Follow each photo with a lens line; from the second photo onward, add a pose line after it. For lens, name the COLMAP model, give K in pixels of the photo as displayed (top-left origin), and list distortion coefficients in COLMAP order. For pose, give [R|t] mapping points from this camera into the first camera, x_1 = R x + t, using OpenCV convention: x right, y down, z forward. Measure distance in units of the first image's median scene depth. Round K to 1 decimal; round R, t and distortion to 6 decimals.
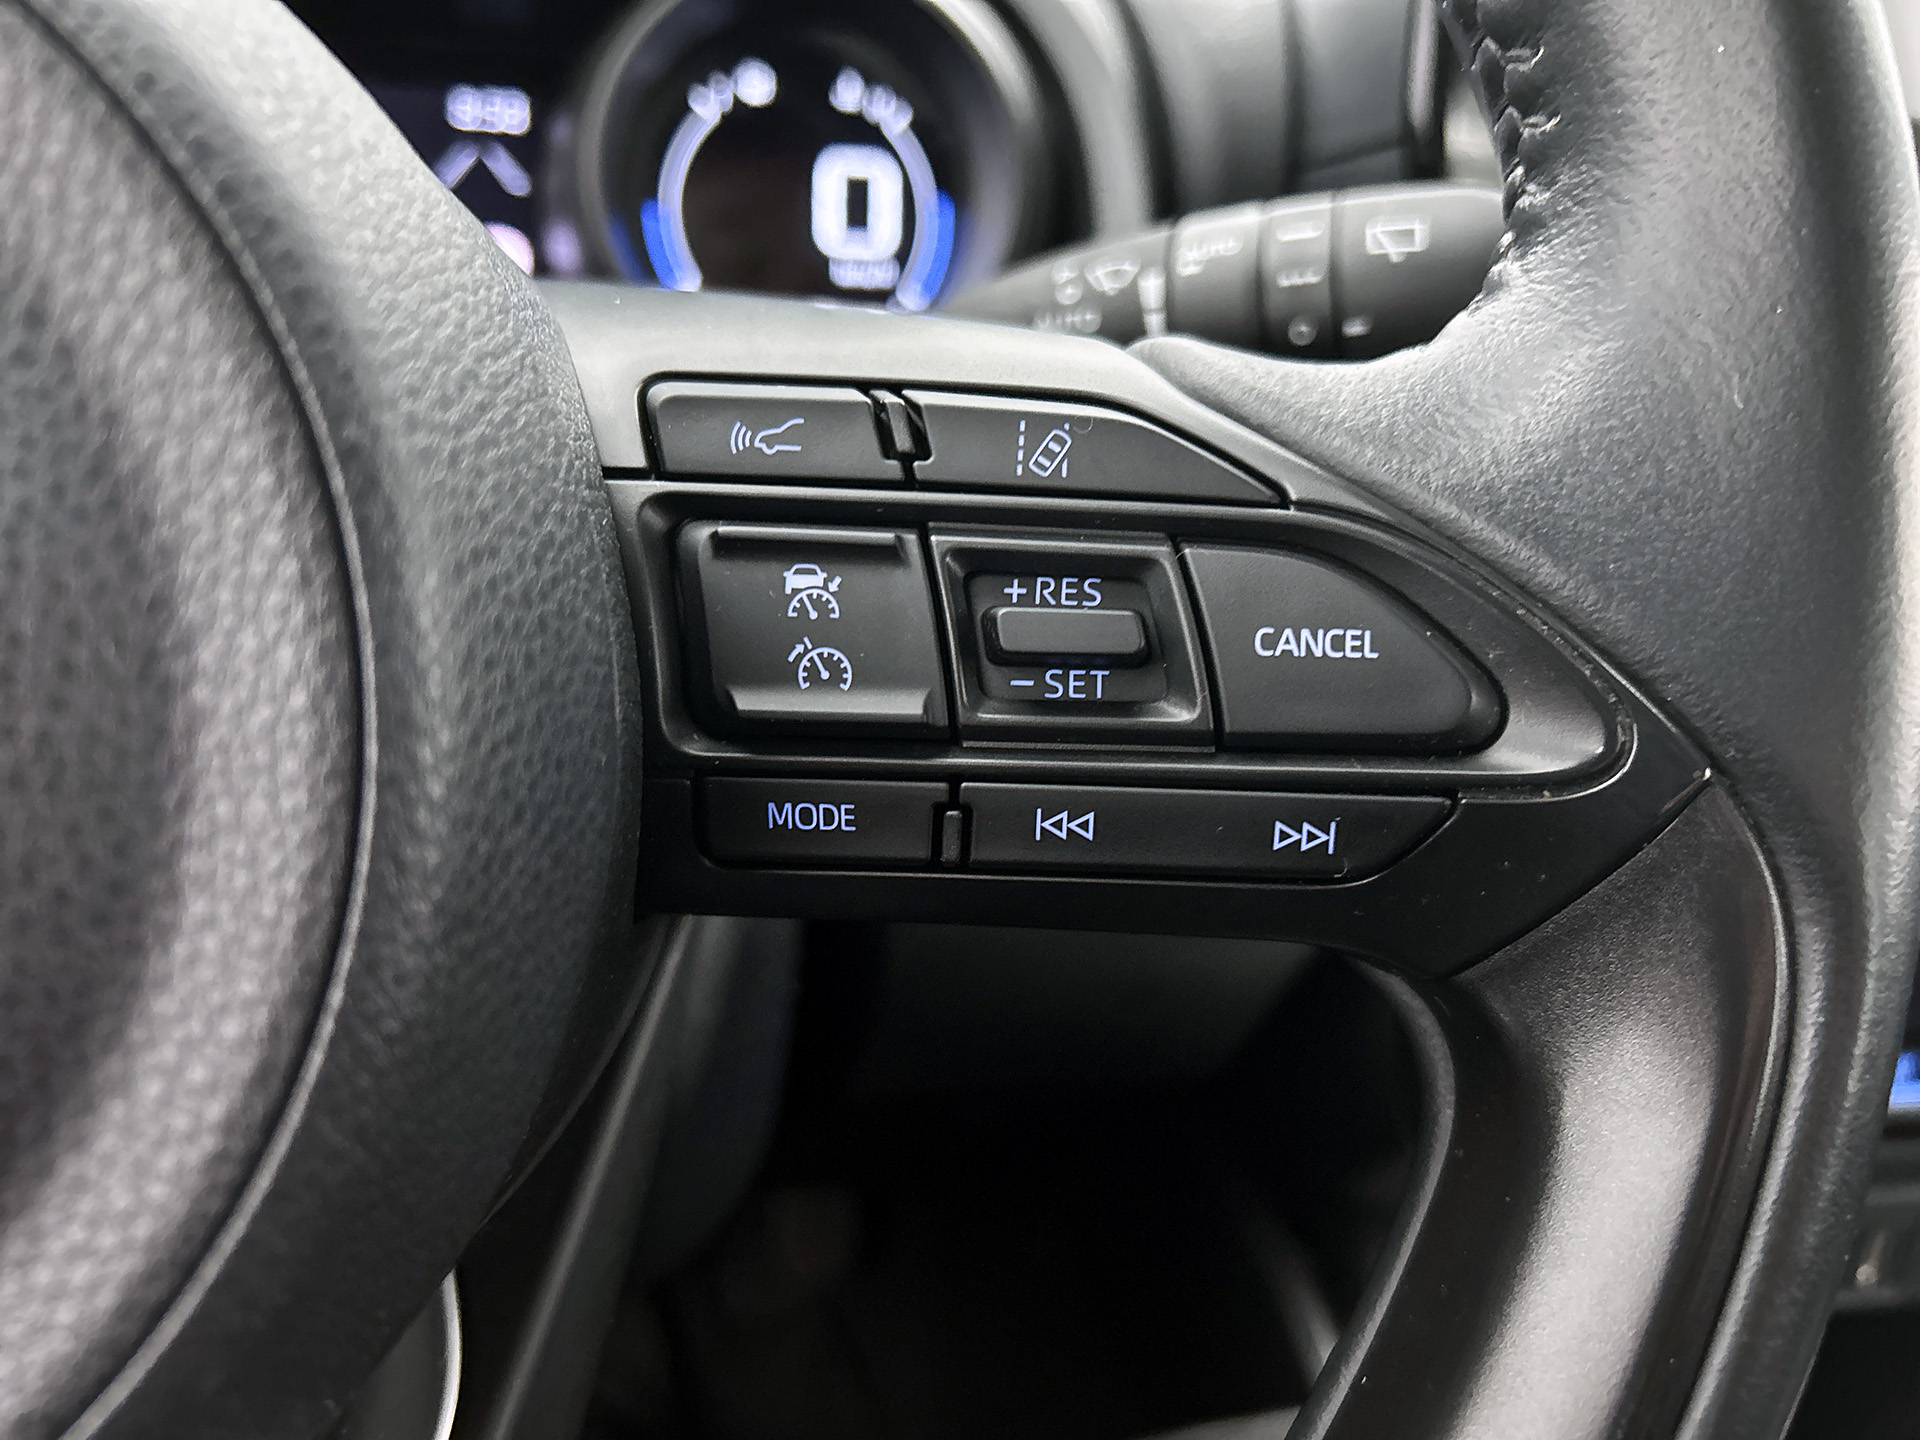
lens RADIAL K [[1457.4, 0, 950.4], [0, 1457.4, 702.9], [0, 0, 1]] dist [-0.004588, 0.009026]
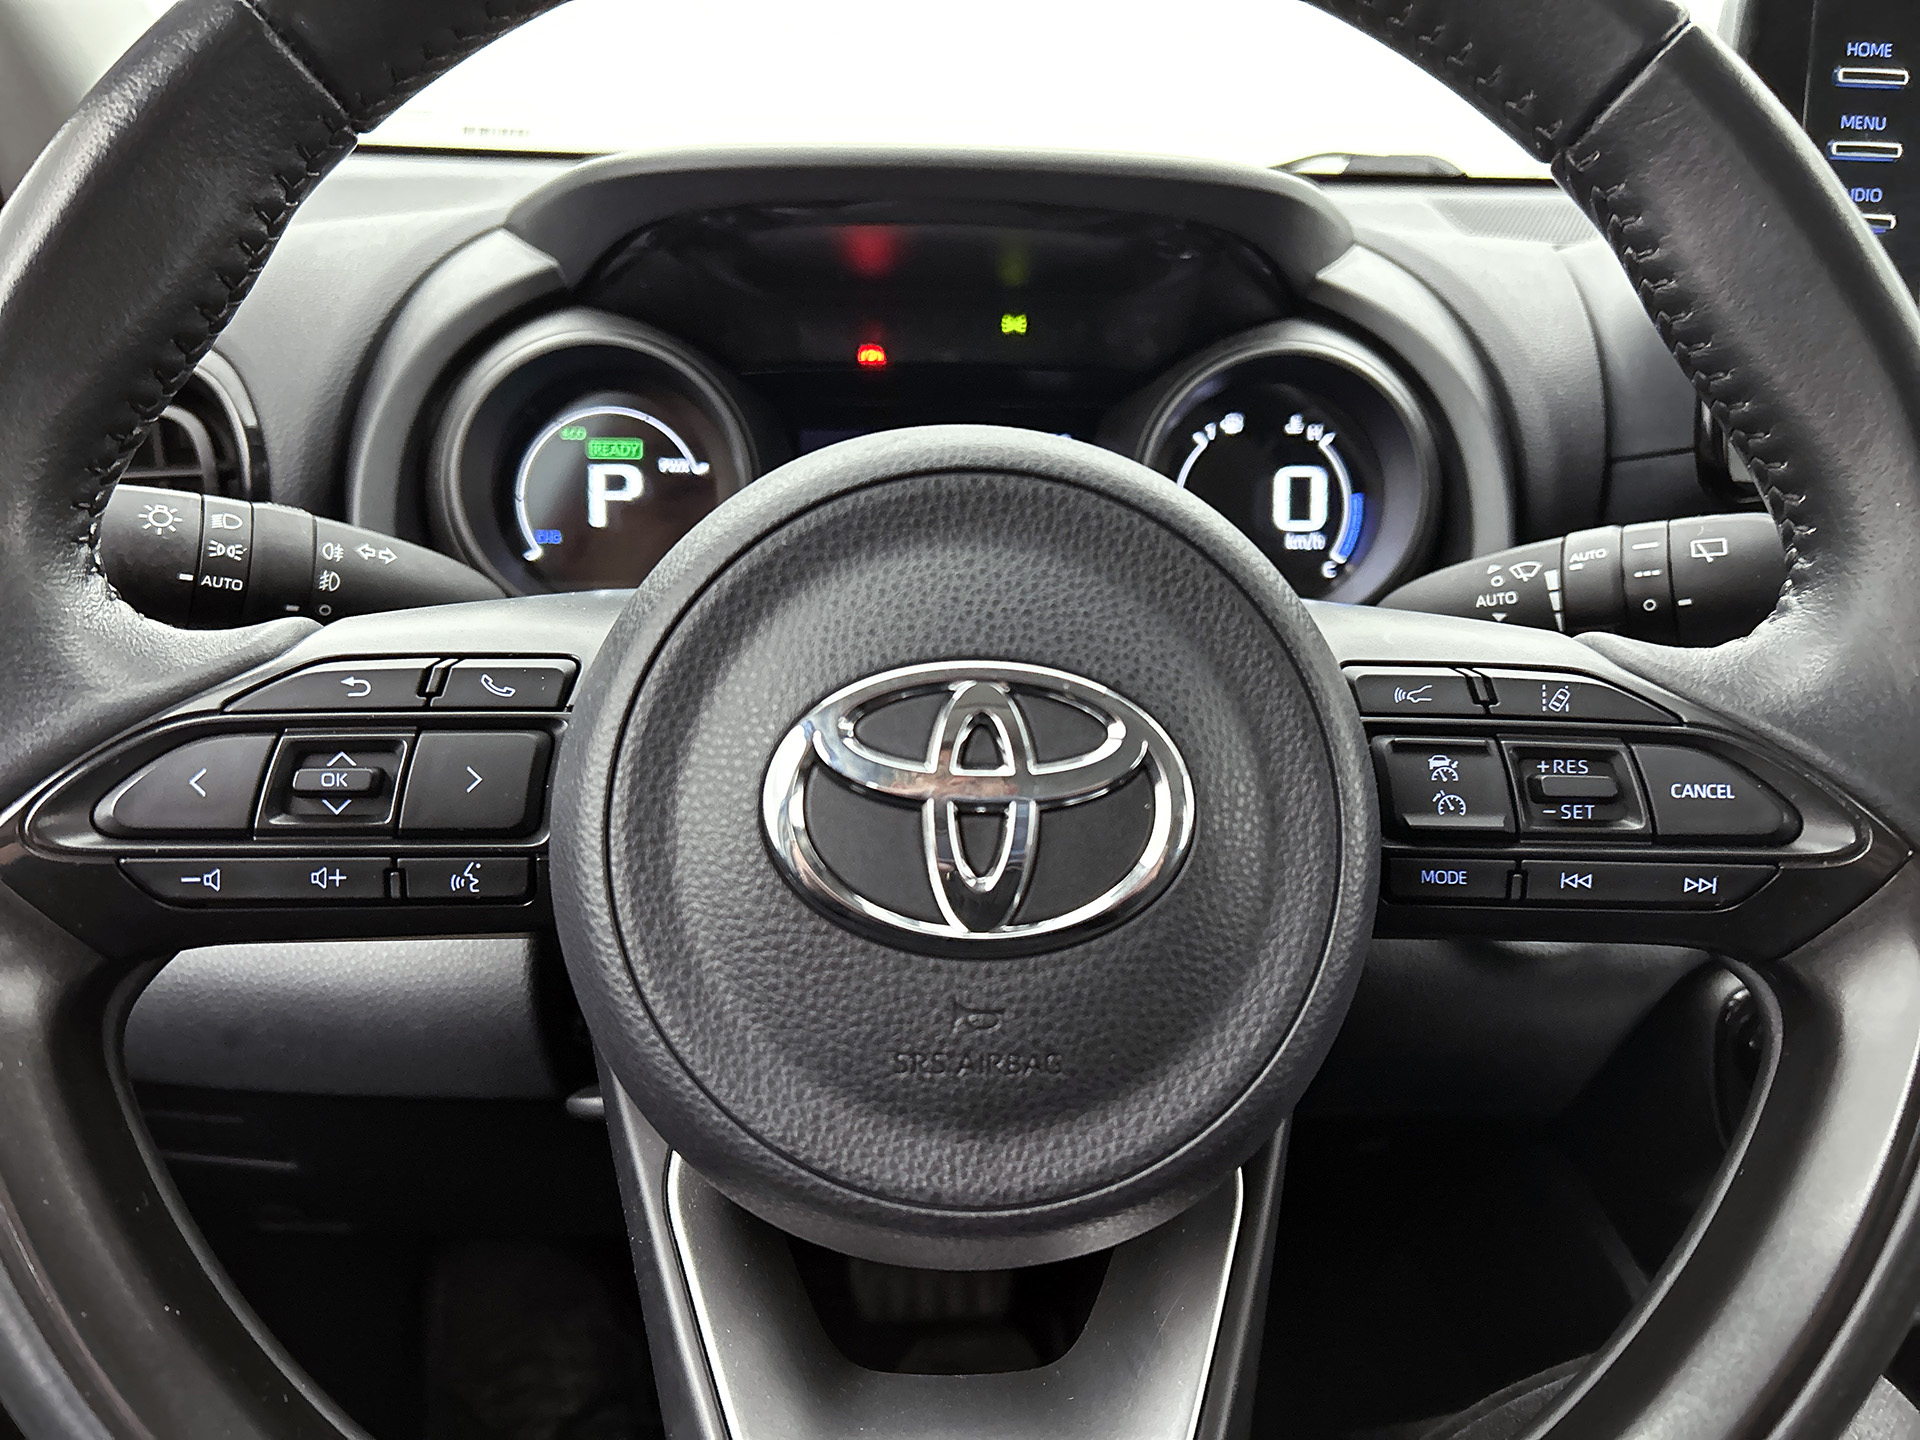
lens RADIAL K [[1457.4, 0, 946.0], [0, 1457.4, 725.7], [0, 0, 1]] dist [-0.004588, 0.009026]
pose [[0.989446, -0.013581, -0.144264, -0.501151], [0.000967, 0.996195, -0.087144, 0.044462], [0.144899, 0.086085, 0.985695, -1.178415]]
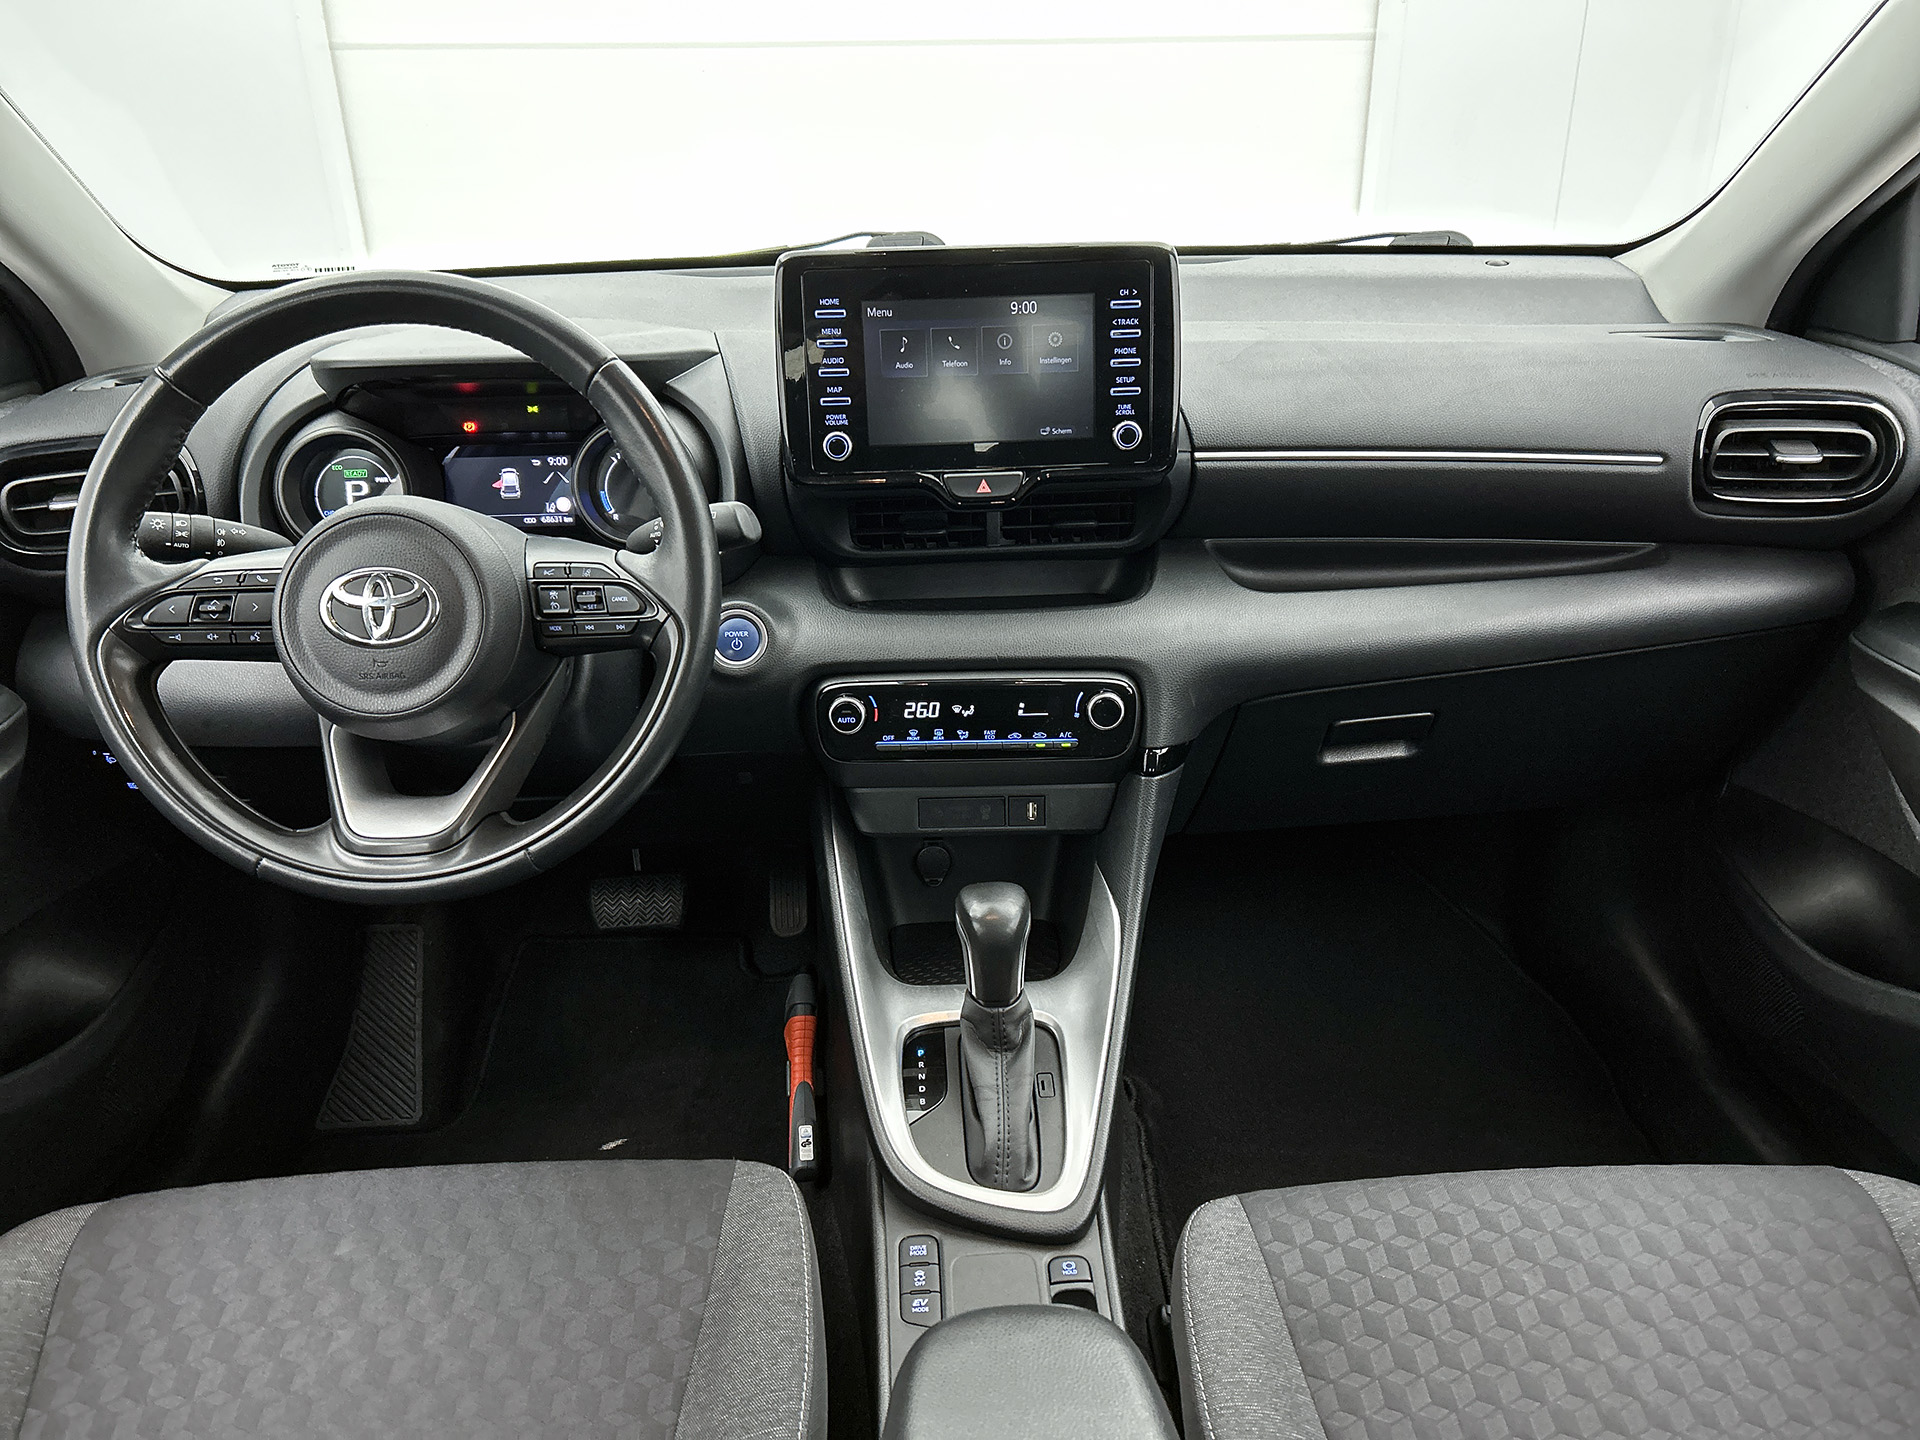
lens RADIAL K [[1457.4, 0, 969.6], [0, 1457.4, 725.4], [0, 0, 1]] dist [-0.004588, 0.009026]
pose [[0.985903, -0.029927, -0.164617, 2.910241], [0.029916, 0.999549, -0.002545, 0.605349], [0.164619, -0.002416, 0.986354, -5.376712]]
